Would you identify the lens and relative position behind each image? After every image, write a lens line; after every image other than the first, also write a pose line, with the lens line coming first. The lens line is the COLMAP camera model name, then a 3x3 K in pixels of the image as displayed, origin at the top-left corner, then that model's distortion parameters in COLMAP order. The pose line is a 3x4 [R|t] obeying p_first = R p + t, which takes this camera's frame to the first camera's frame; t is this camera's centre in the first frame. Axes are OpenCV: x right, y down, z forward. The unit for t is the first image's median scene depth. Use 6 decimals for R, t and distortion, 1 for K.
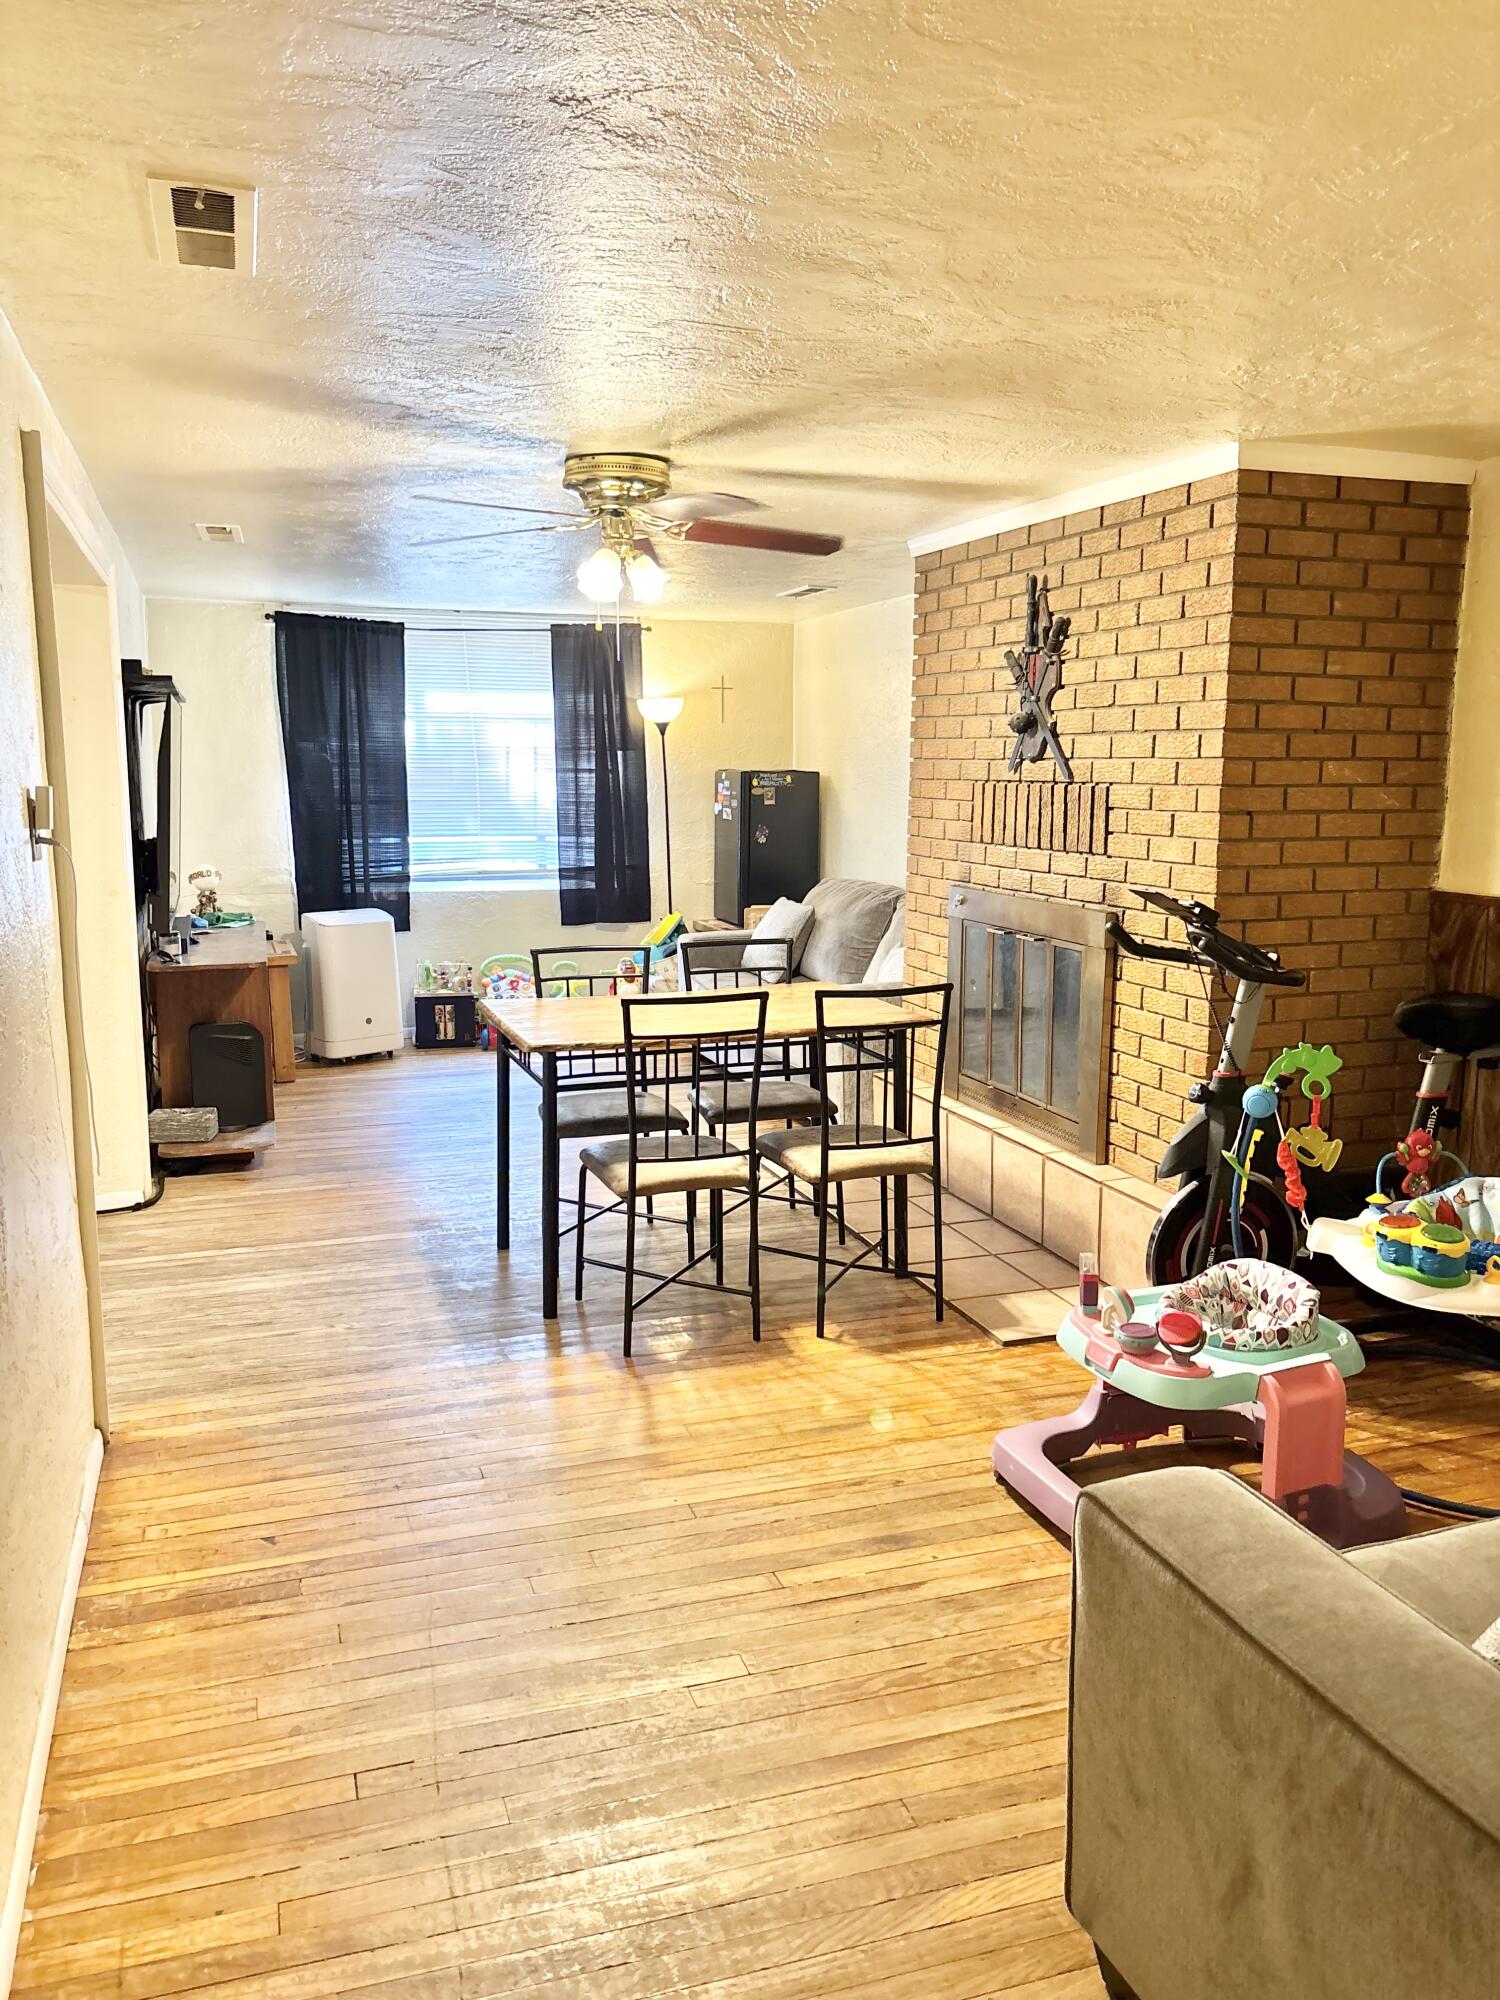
lens RADIAL K [[1514.6, 0, 749.8], [0, 1514.6, 1012.9], [0, 0, 1]] dist [0.045072, -0.048441]
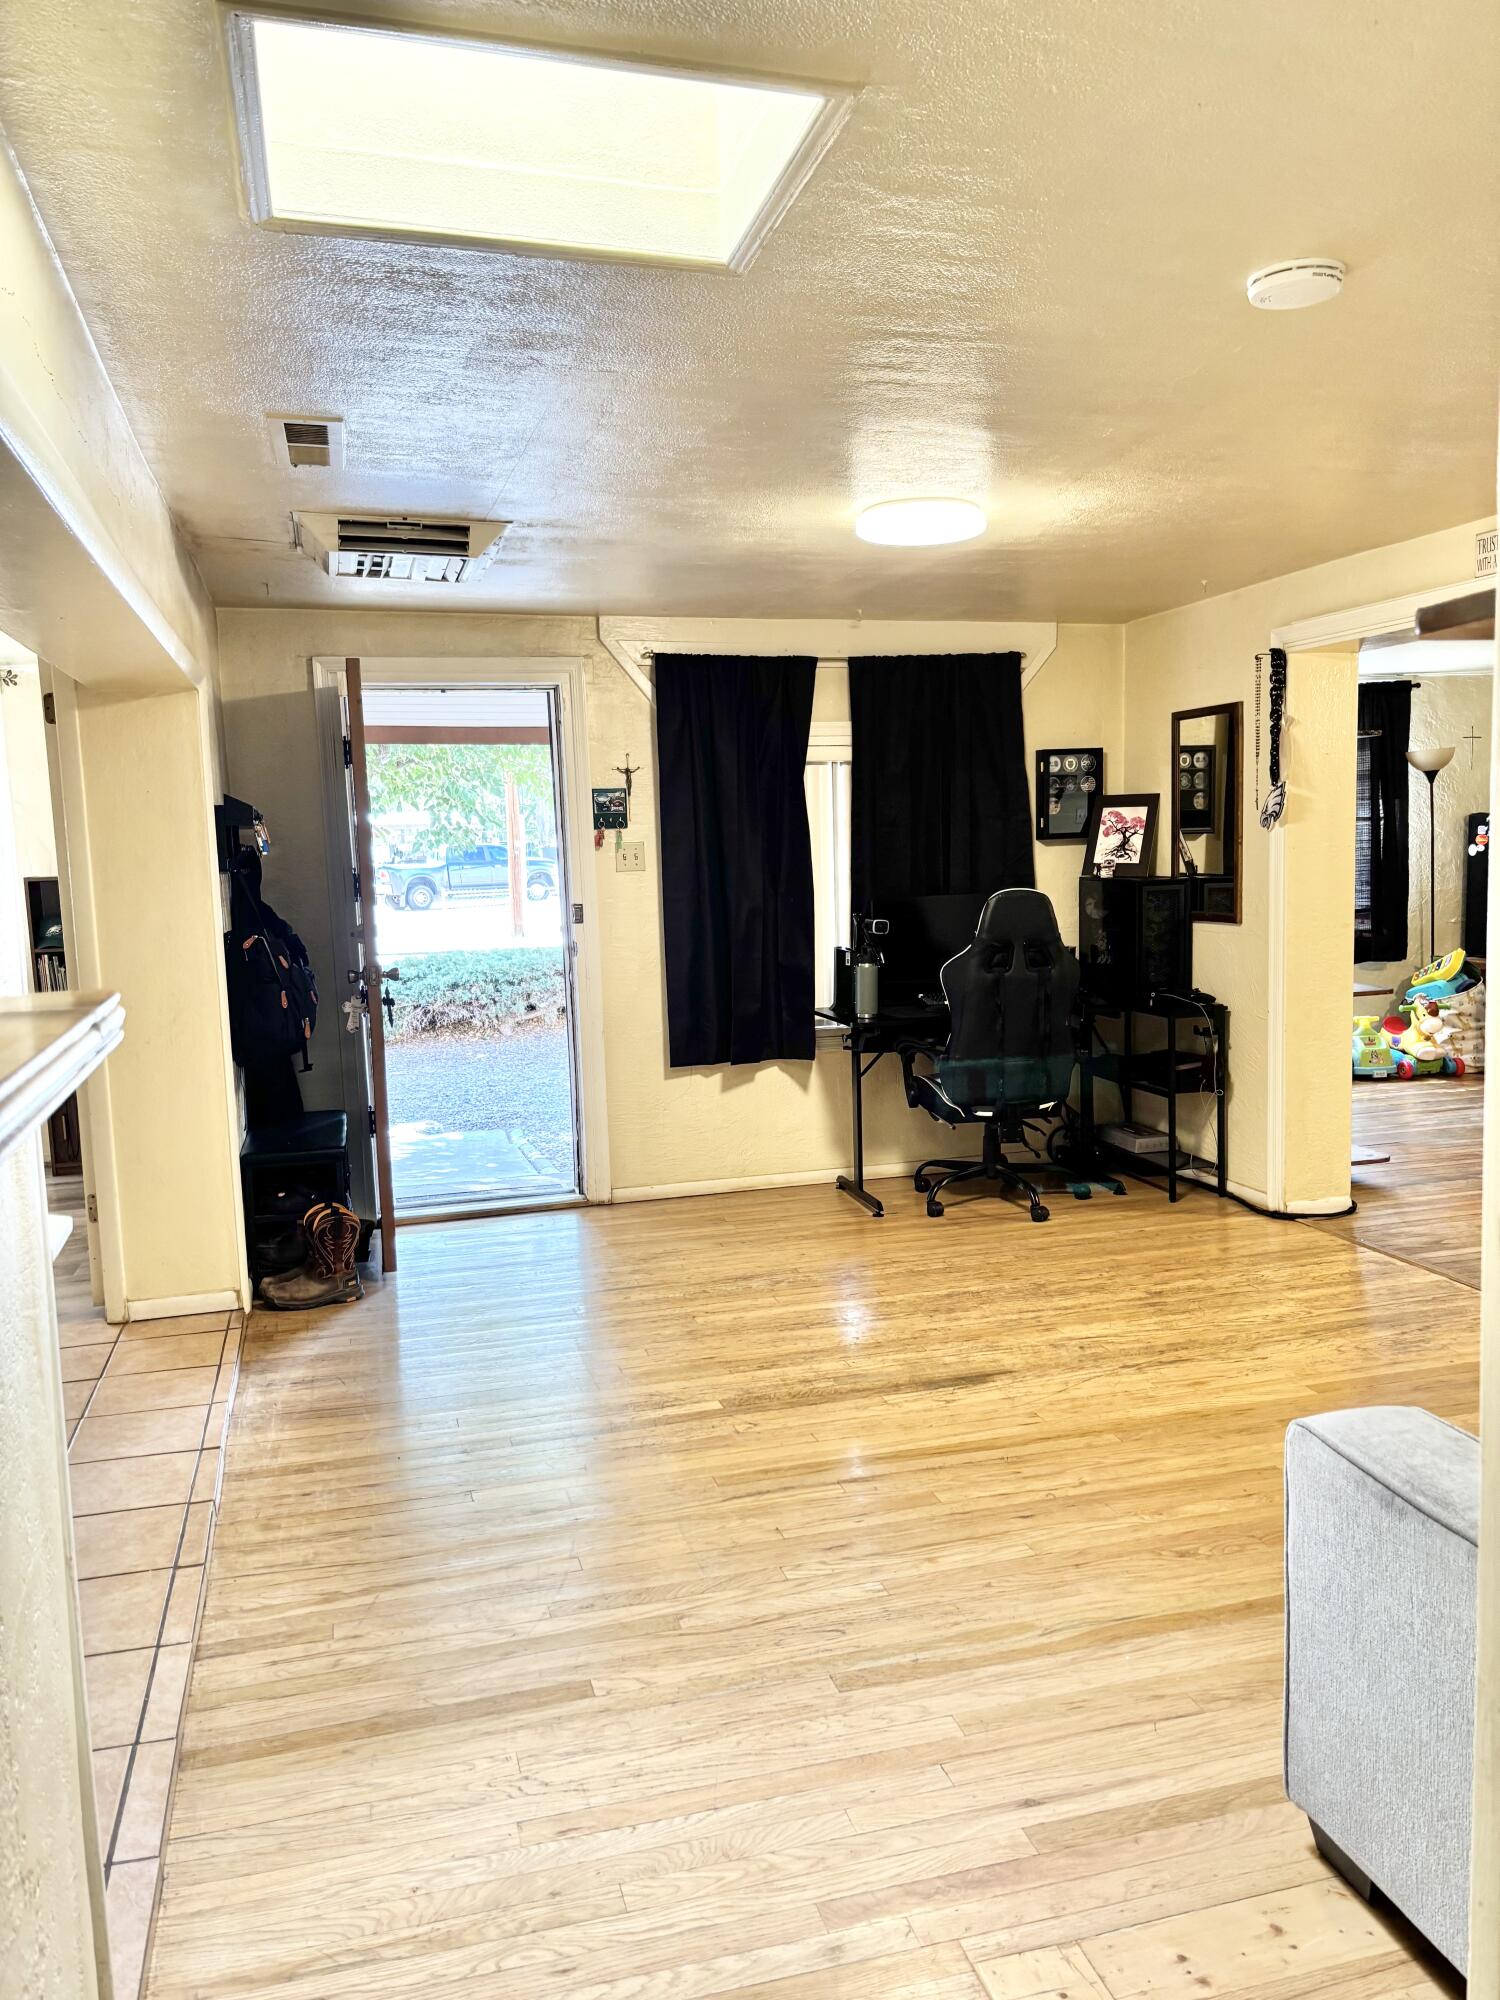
lens RADIAL K [[1514.6, 0, 745.8], [0, 1514.6, 1011.0], [0, 0, 1]] dist [0.045072, -0.048441]
pose [[0.996871, -0.028286, -0.073809, -0.478941], [0.024773, 0.998536, -0.048091, 0.015972], [0.075061, 0.046112, 0.996112, -0.094880]]
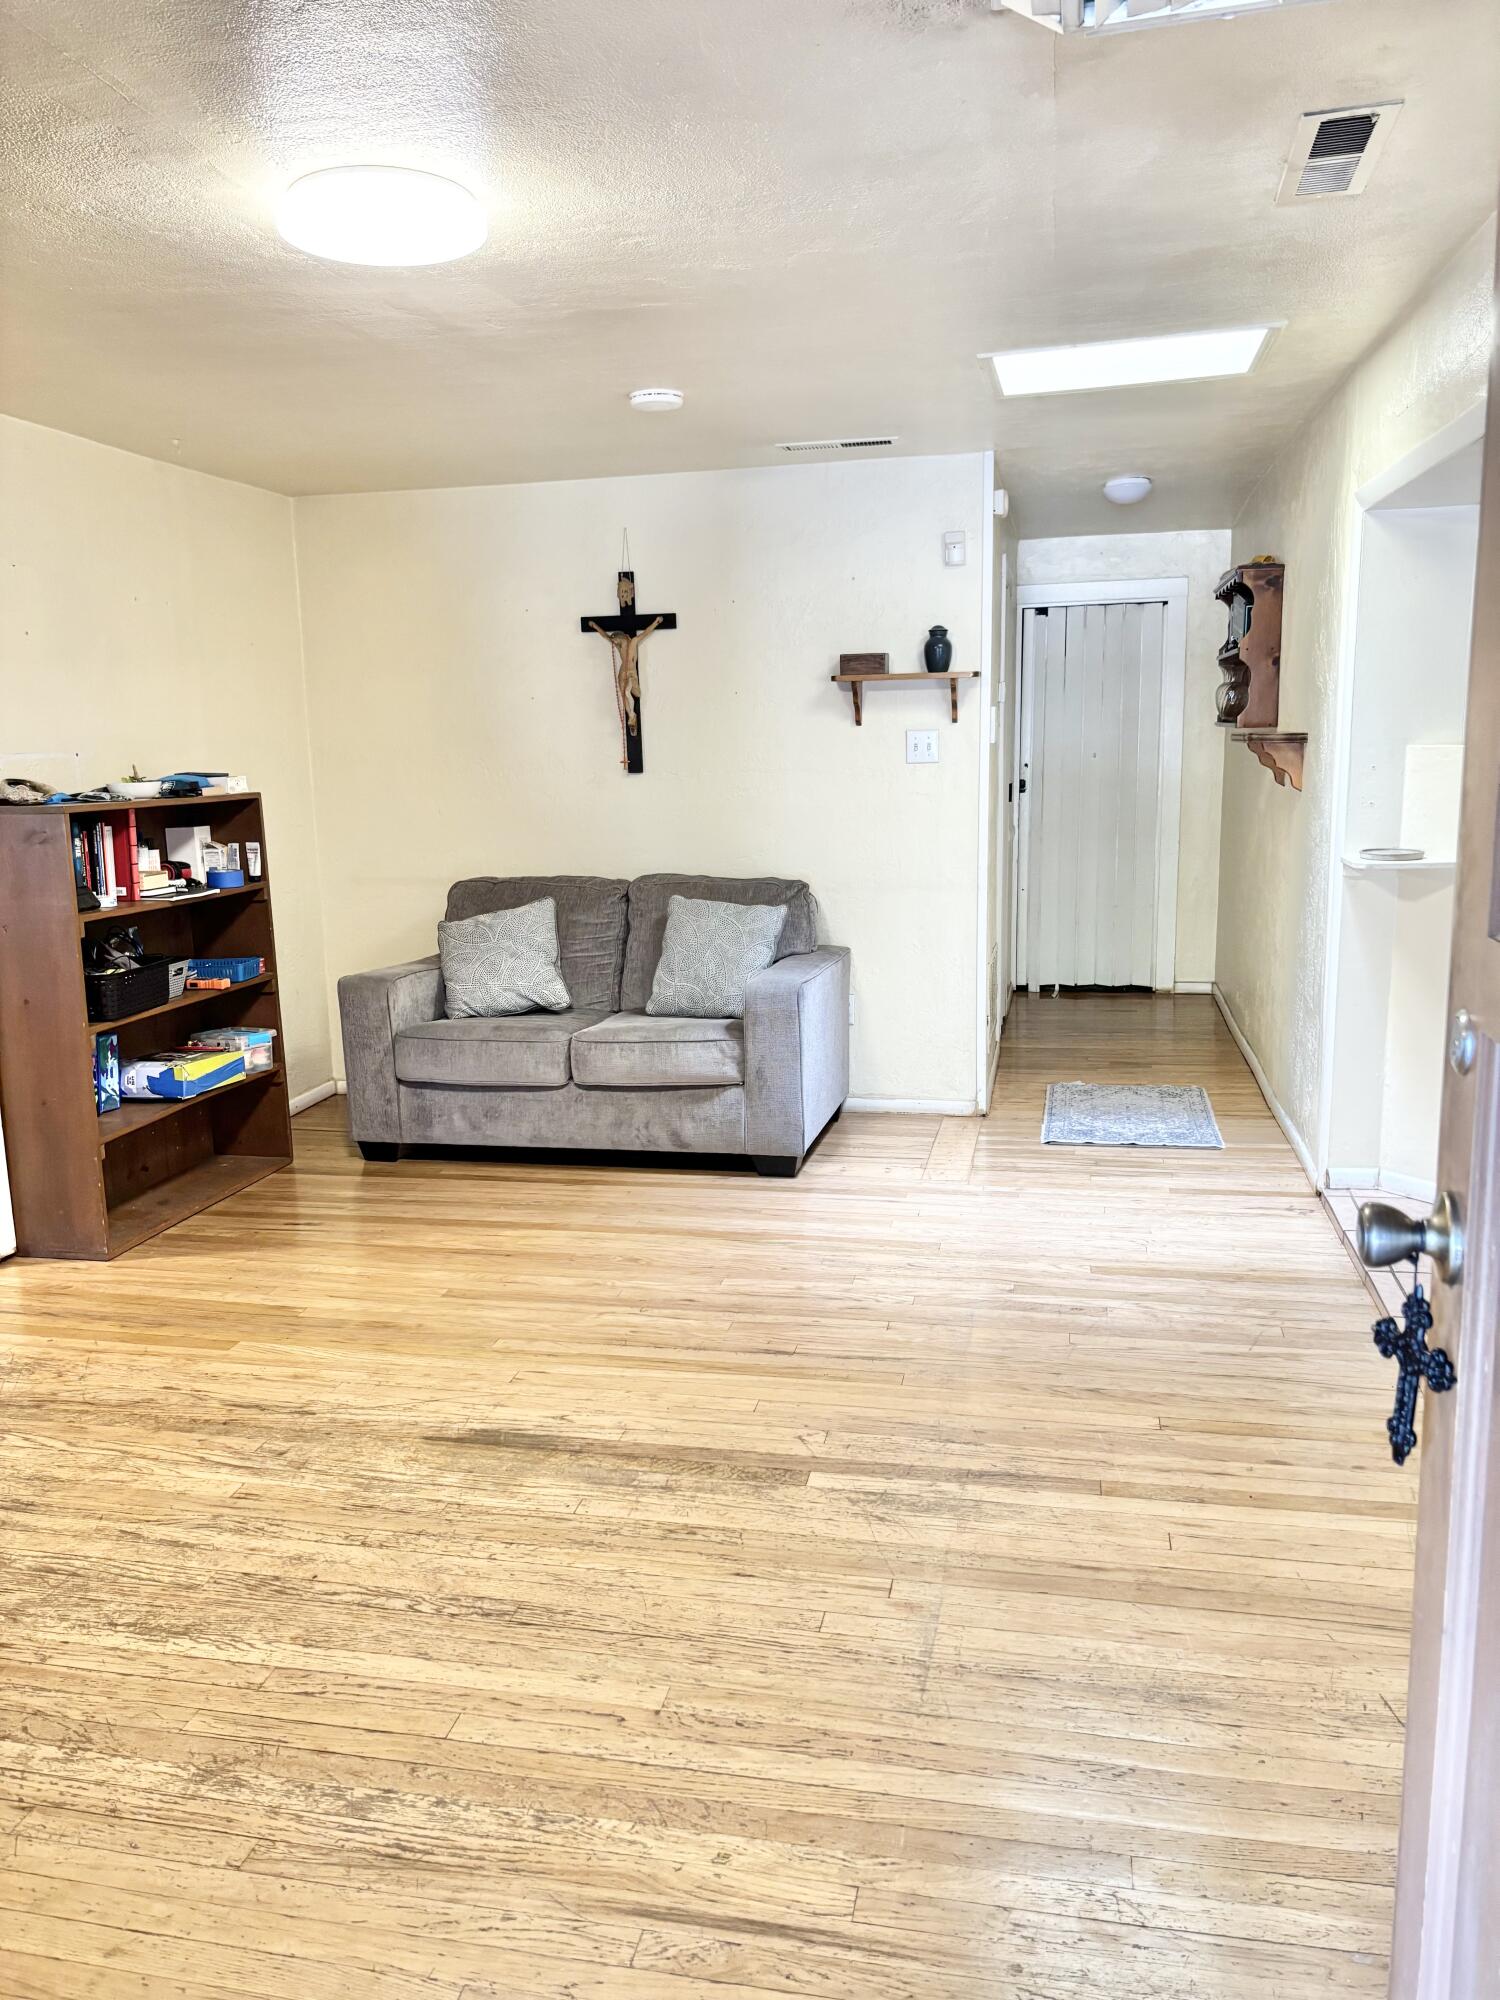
lens RADIAL K [[1514.6, 0, 739.0], [0, 1514.6, 1010.5], [0, 0, 1]] dist [0.045072, -0.048441]
pose [[-0.852474, -0.079156, 0.516742, -0.693352], [0.104361, 0.942805, 0.316587, -0.104271], [-0.512247, 0.323809, -0.795456, 0.666570]]
